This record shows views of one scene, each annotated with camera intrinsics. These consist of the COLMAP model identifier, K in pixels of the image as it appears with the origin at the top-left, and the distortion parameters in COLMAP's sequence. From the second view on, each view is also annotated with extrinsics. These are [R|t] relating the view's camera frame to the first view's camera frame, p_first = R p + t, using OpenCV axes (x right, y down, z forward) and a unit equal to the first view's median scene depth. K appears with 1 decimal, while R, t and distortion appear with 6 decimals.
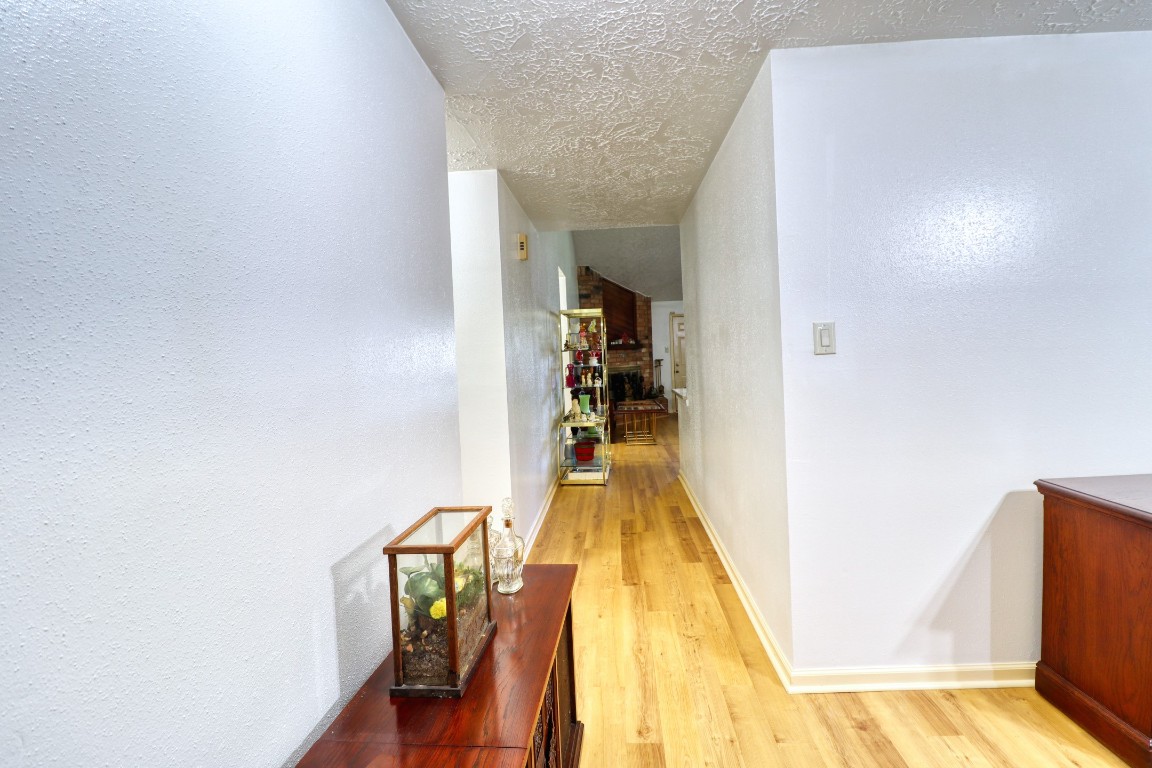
lens RADIAL K [[532.2, 0, 588.9], [0, 532.2, 366.7], [0, 0, 1]] dist [-0.001118, -0.011662]
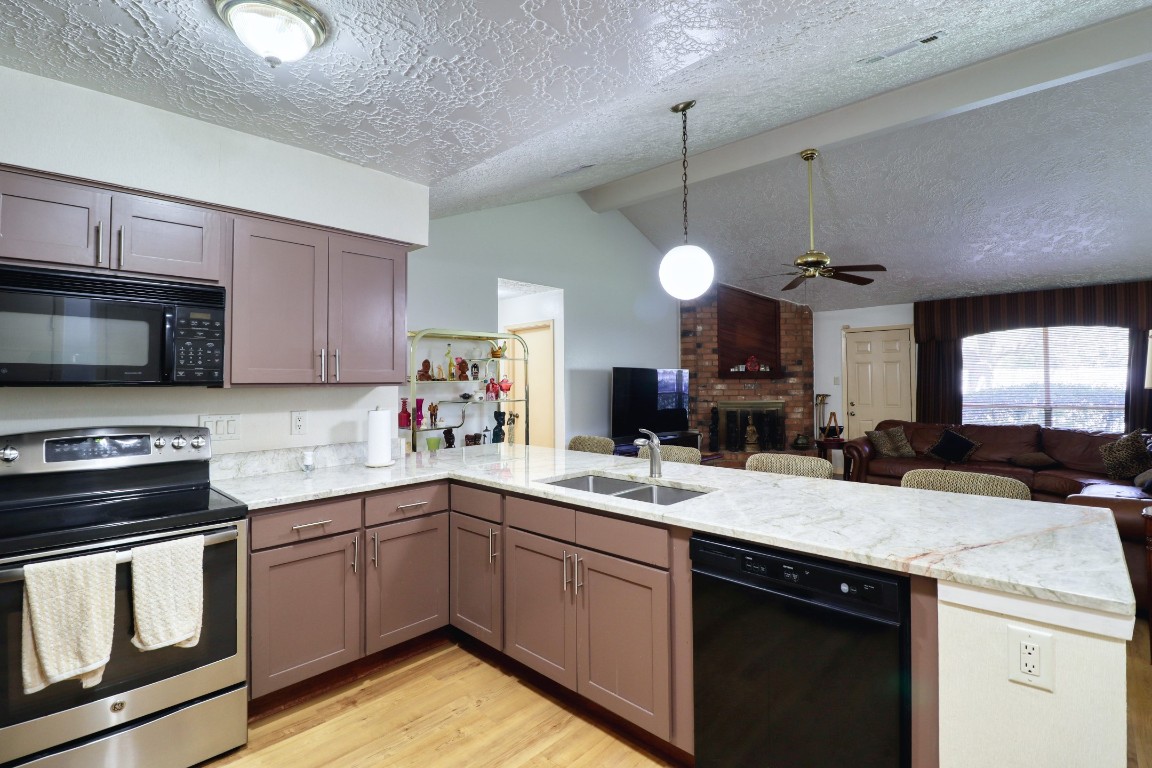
lens RADIAL K [[532.2, 0, 588.9], [0, 532.2, 366.7], [0, 0, 1]] dist [-0.001118, -0.011662]
pose [[0.766413, 0.019158, -0.642063, 0.364595], [-0.040961, 0.998978, -0.019085, -0.025575], [0.641041, 0.040927, 0.766415, 0.288890]]
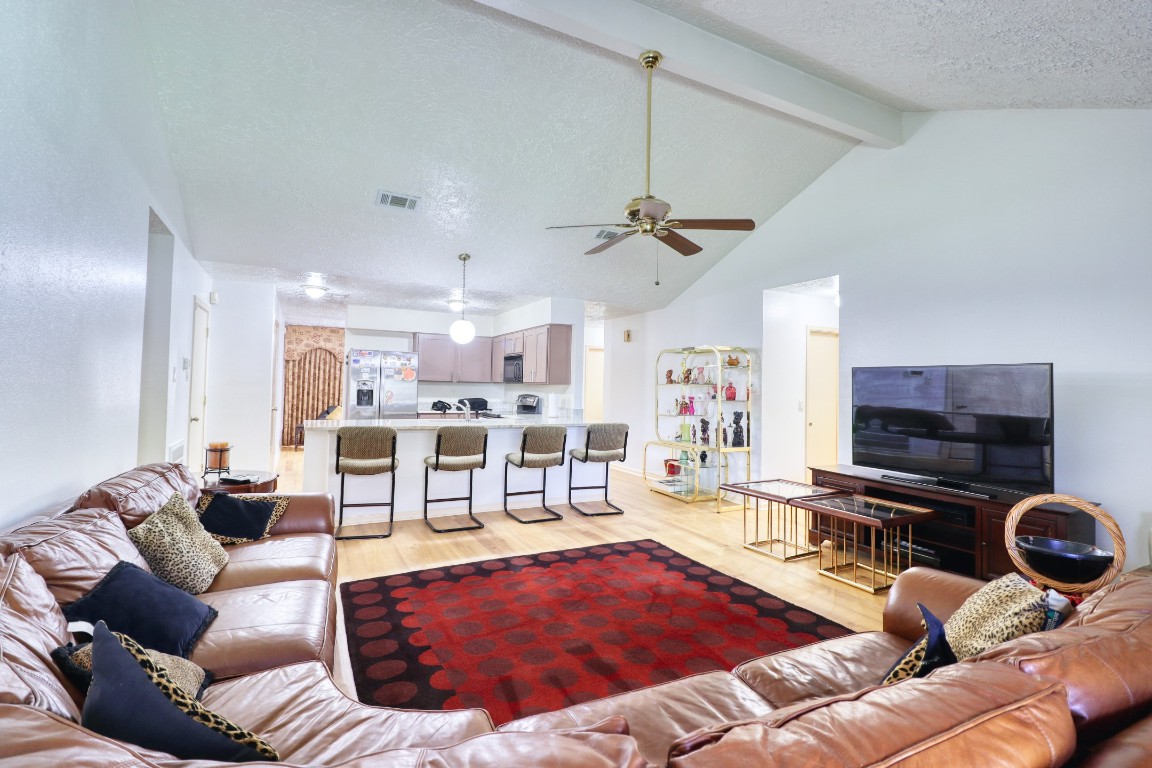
lens RADIAL K [[532.2, 0, 588.9], [0, 532.2, 366.7], [0, 0, 1]] dist [-0.001118, -0.011662]
pose [[-0.851979, 0.006619, -0.523535, 0.414068], [0.004576, 0.999976, 0.005197, -0.040988], [0.523556, 0.002032, -0.851989, 1.005147]]
